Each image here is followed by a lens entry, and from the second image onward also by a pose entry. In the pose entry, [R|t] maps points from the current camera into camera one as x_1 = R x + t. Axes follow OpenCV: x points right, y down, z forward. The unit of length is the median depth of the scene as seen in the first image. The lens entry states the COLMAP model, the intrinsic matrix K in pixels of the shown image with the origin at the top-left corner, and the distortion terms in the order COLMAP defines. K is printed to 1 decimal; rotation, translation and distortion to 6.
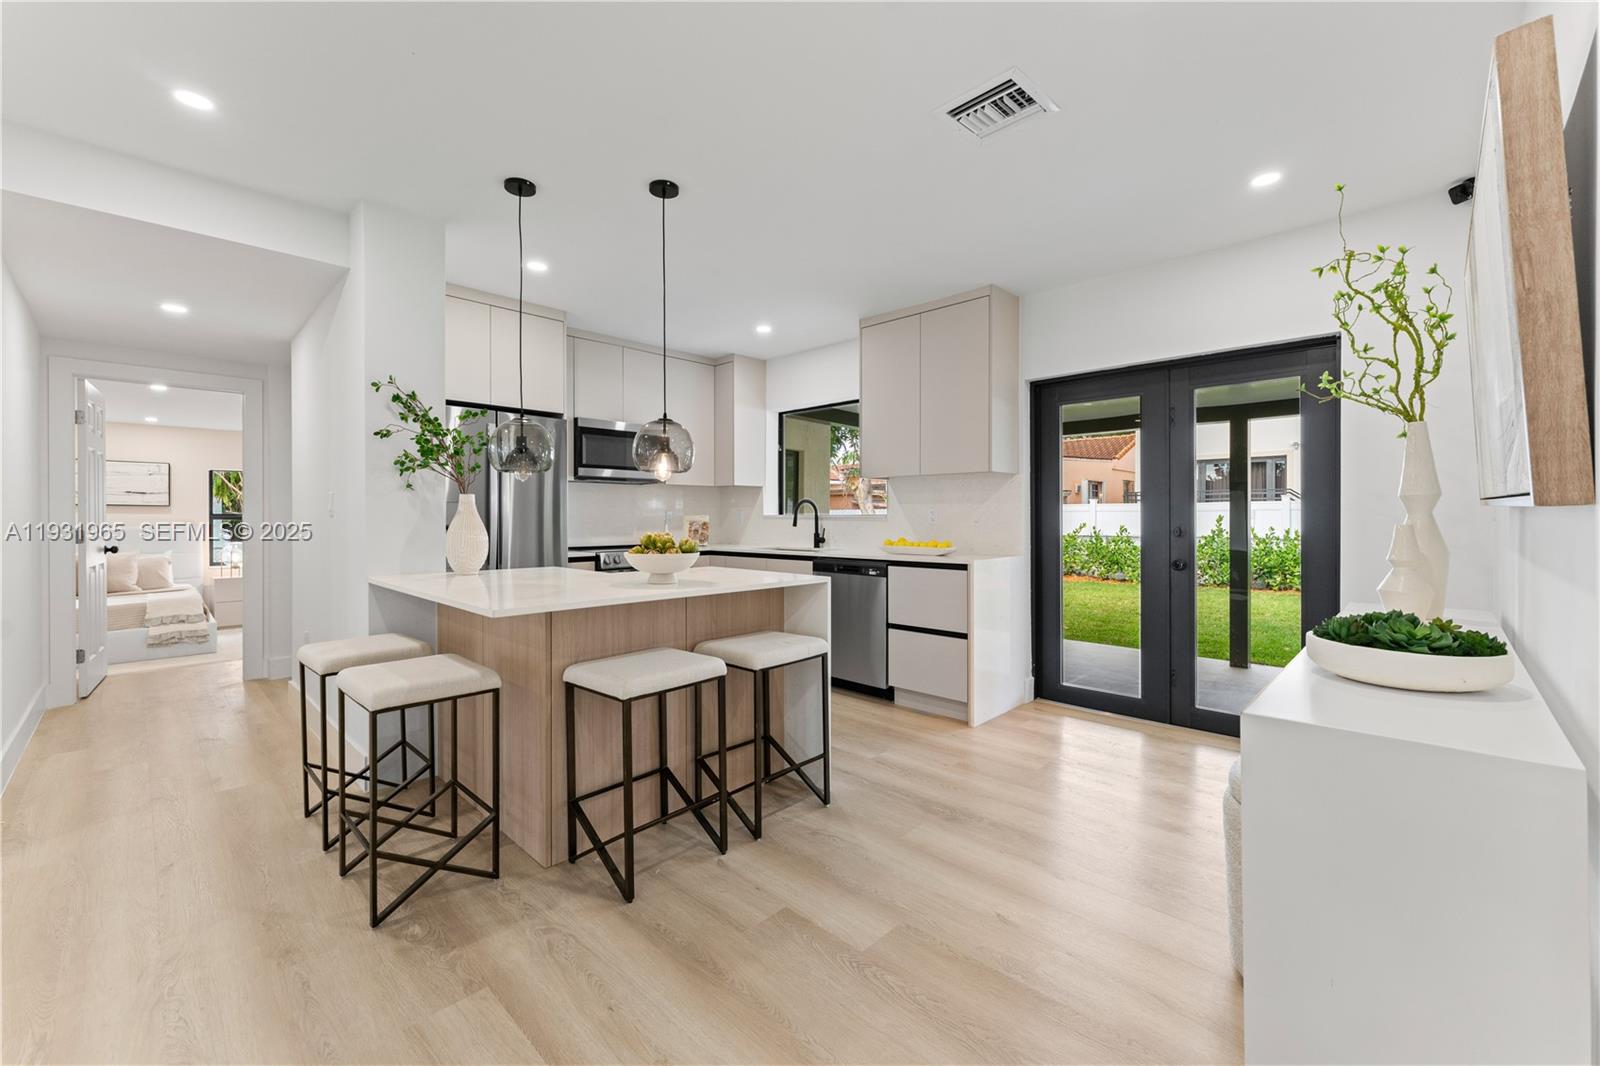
lens RADIAL K [[634.5, 0, 801.2], [0, 634.5, 520.5], [0, 0, 1]] dist [-0.006576, -0.000234]
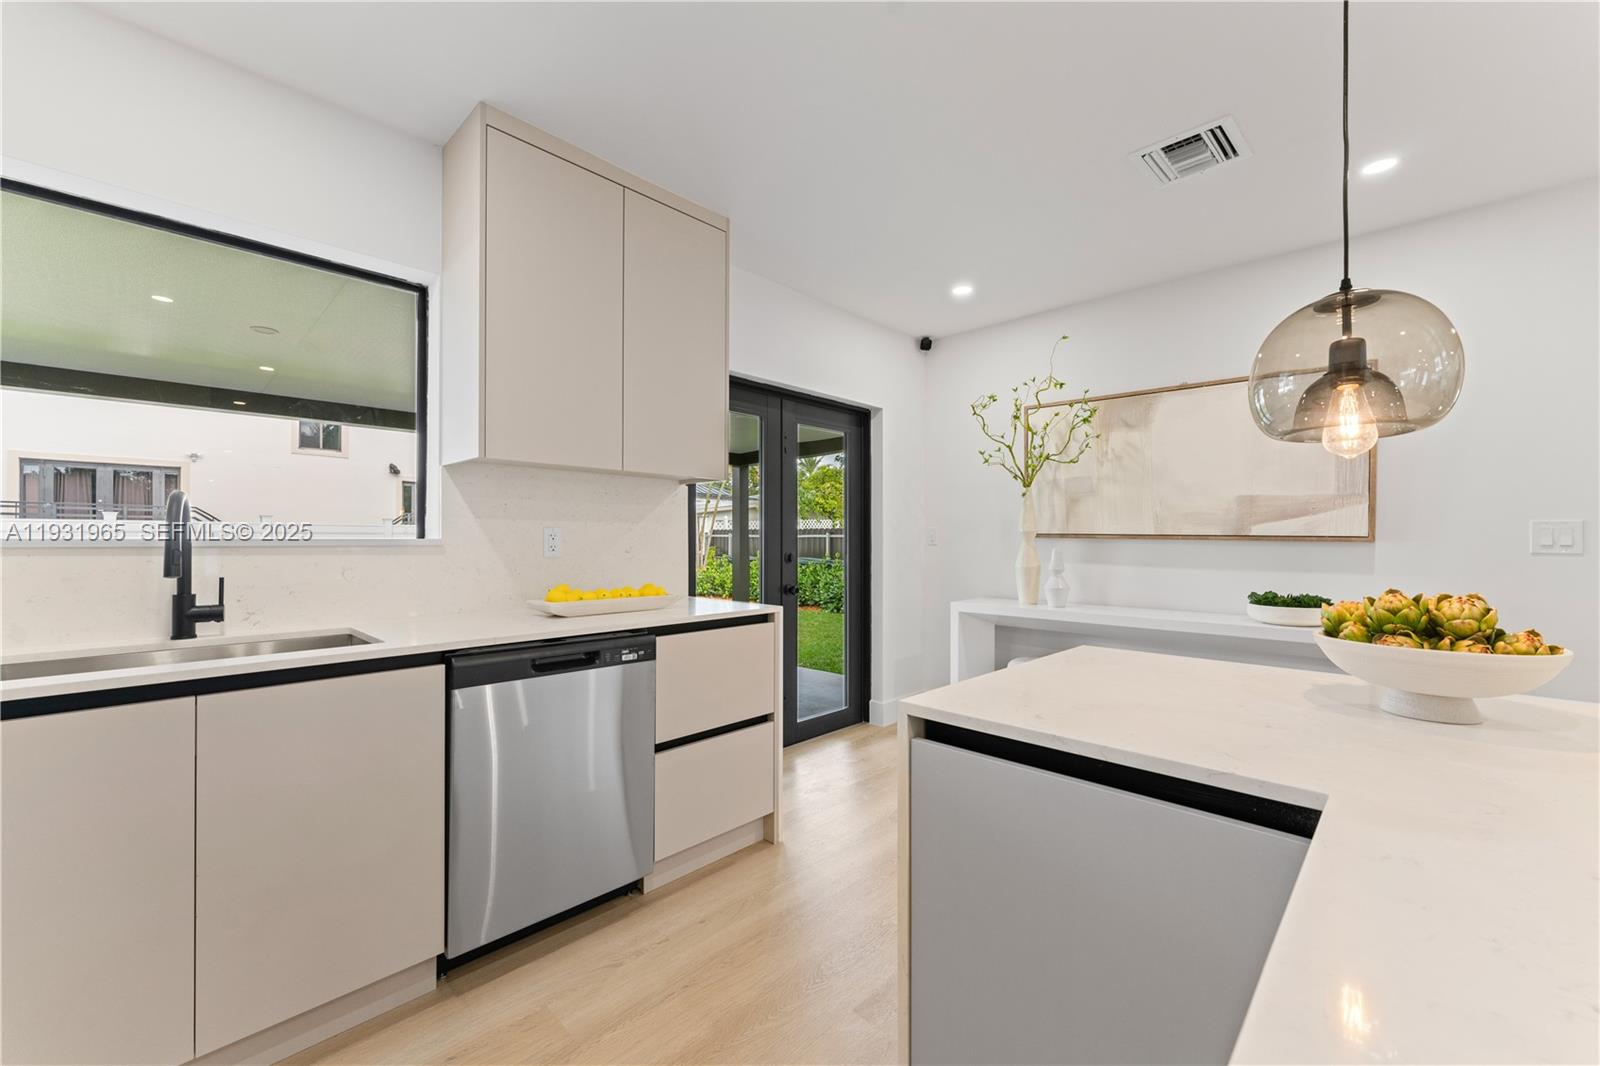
lens RADIAL K [[634.5, 0, 801.9], [0, 634.5, 534.3], [0, 0, 1]] dist [-0.006576, -0.000234]
pose [[0.000450, 0.010948, 0.999940, -0.369844], [0.002487, 0.999937, -0.010950, -0.007895], [-0.999997, 0.002492, 0.000423, 0.823366]]
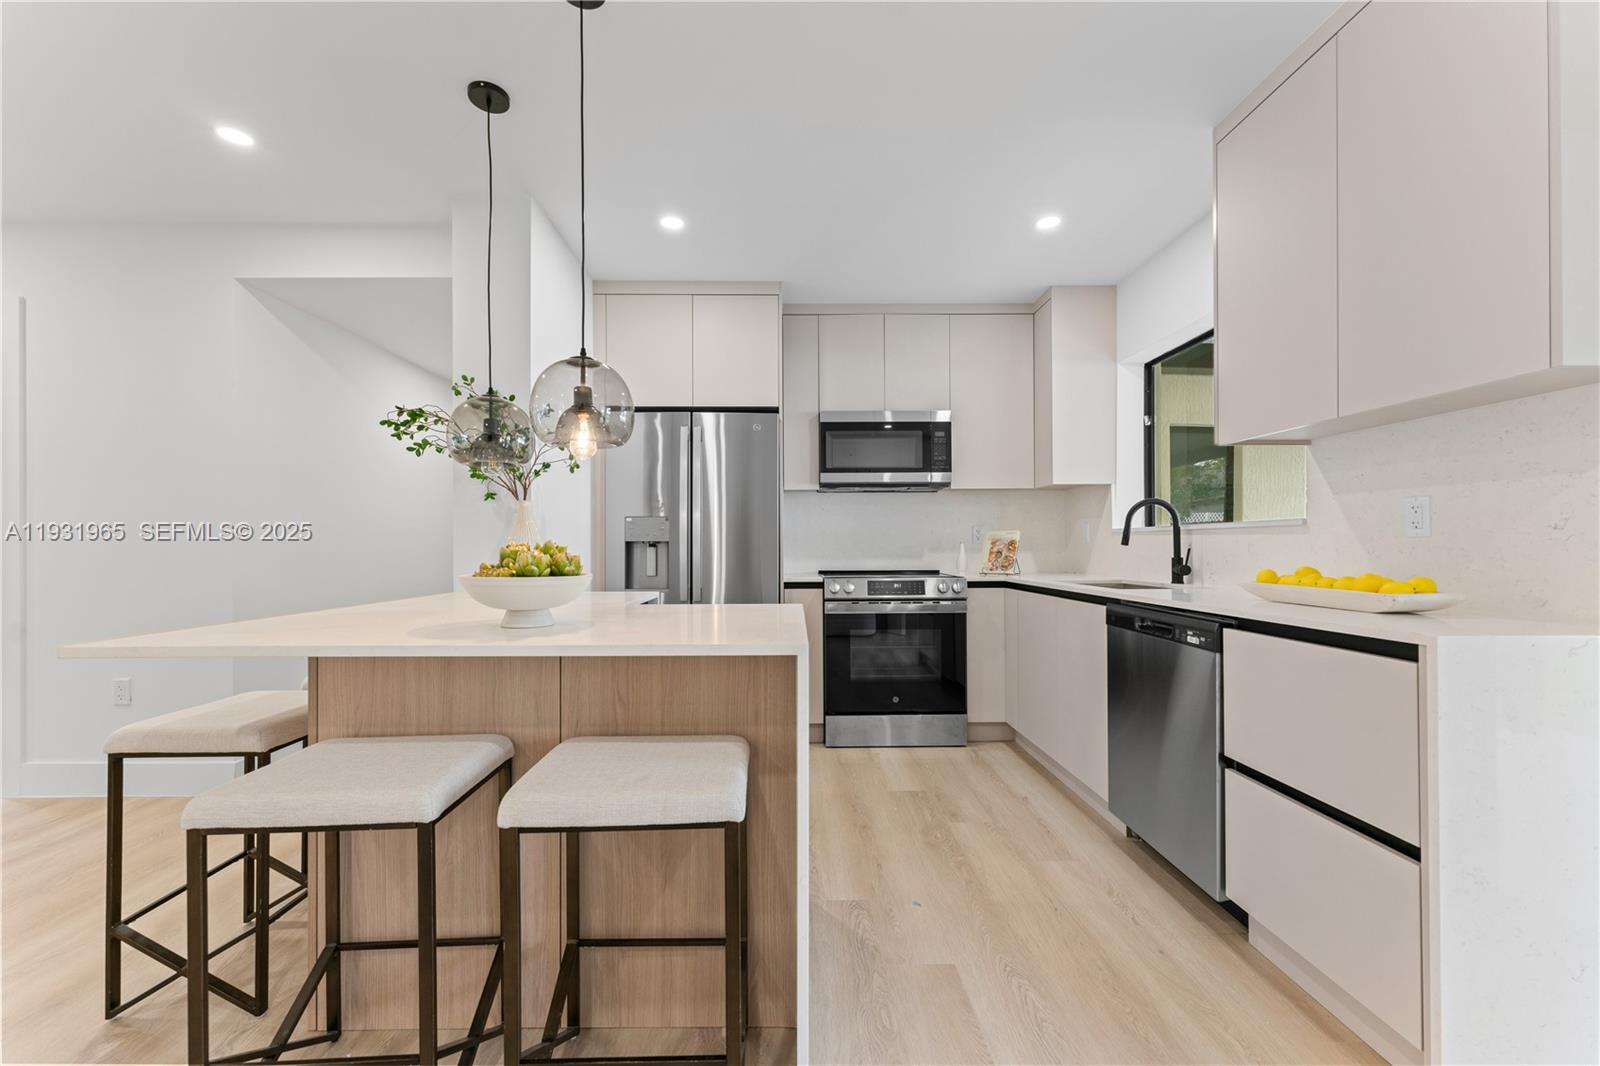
lens RADIAL K [[634.5, 0, 795.4], [0, 634.5, 544.1], [0, 0, 1]] dist [-0.006576, -0.000234]
pose [[0.702734, -0.004707, -0.711437, 0.227230], [0.000453, 0.999981, -0.006168, 0.014303], [0.711452, 0.004012, 0.702723, 0.444334]]
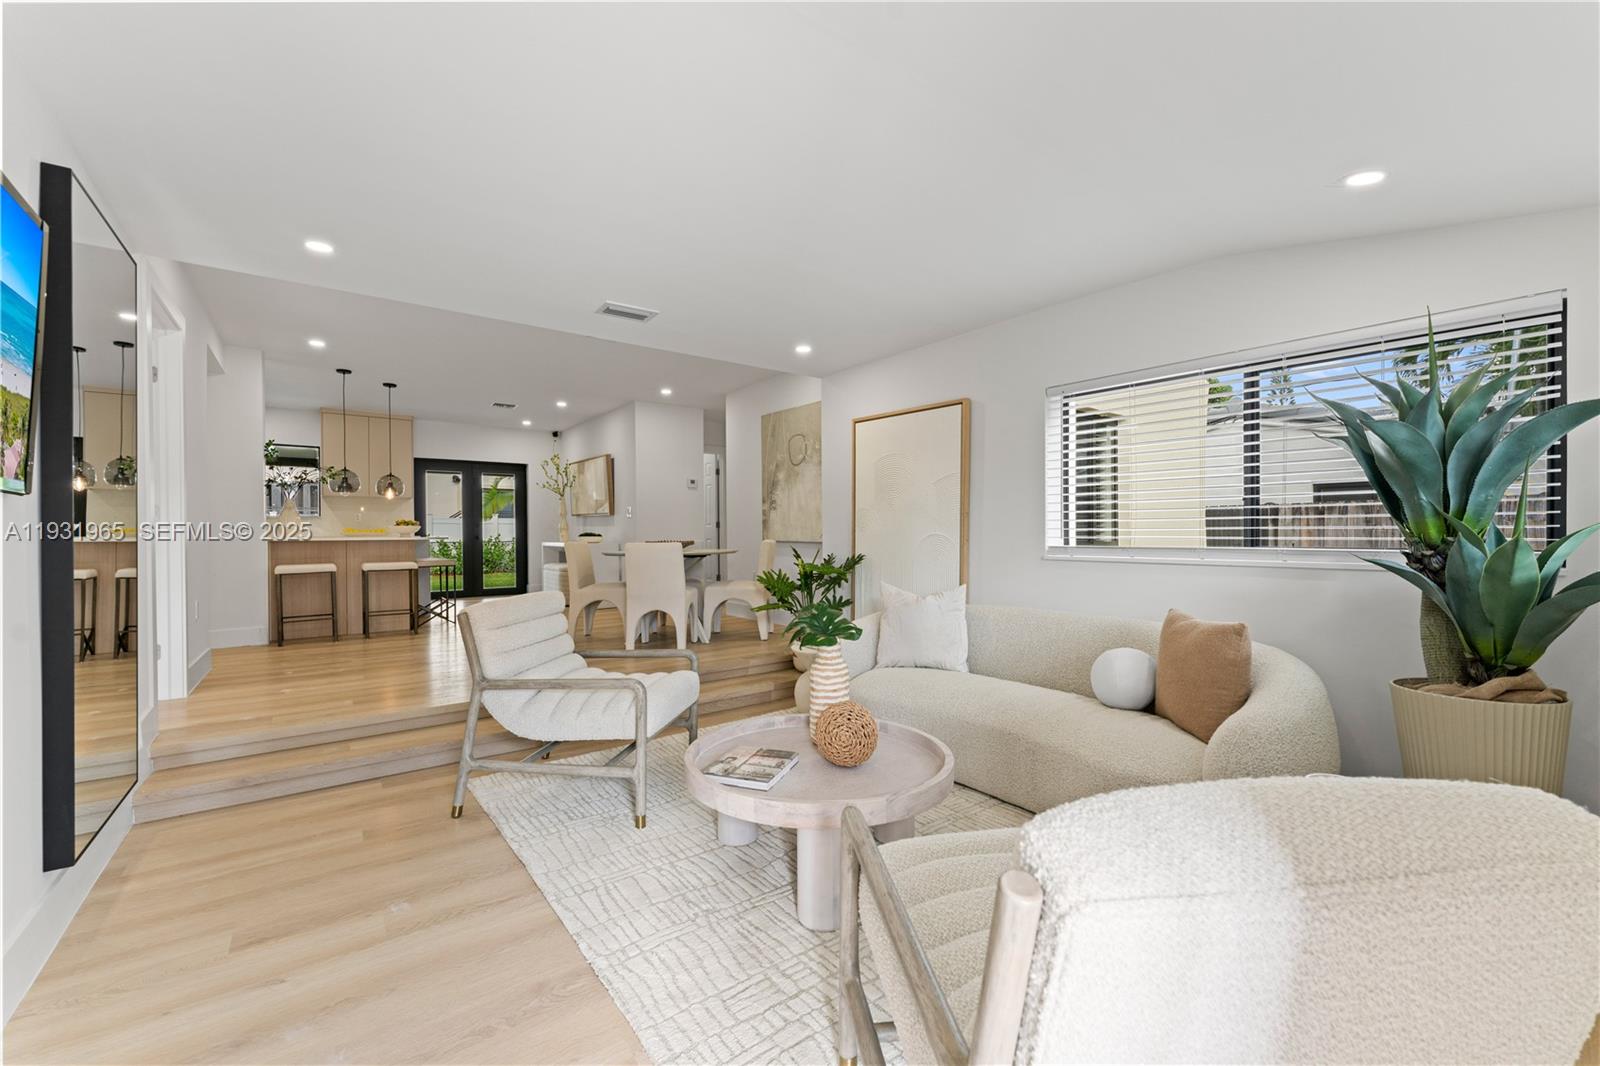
lens RADIAL K [[634.5, 0, 800.2], [0, 634.5, 539.0], [0, 0, 1]] dist [-0.006576, -0.000234]
pose [[0.146428, -0.002145, 0.989219, -1.539429], [0.007990, 0.999968, 0.000986, 0.068105], [-0.989189, 0.007759, 0.146440, -0.611948]]
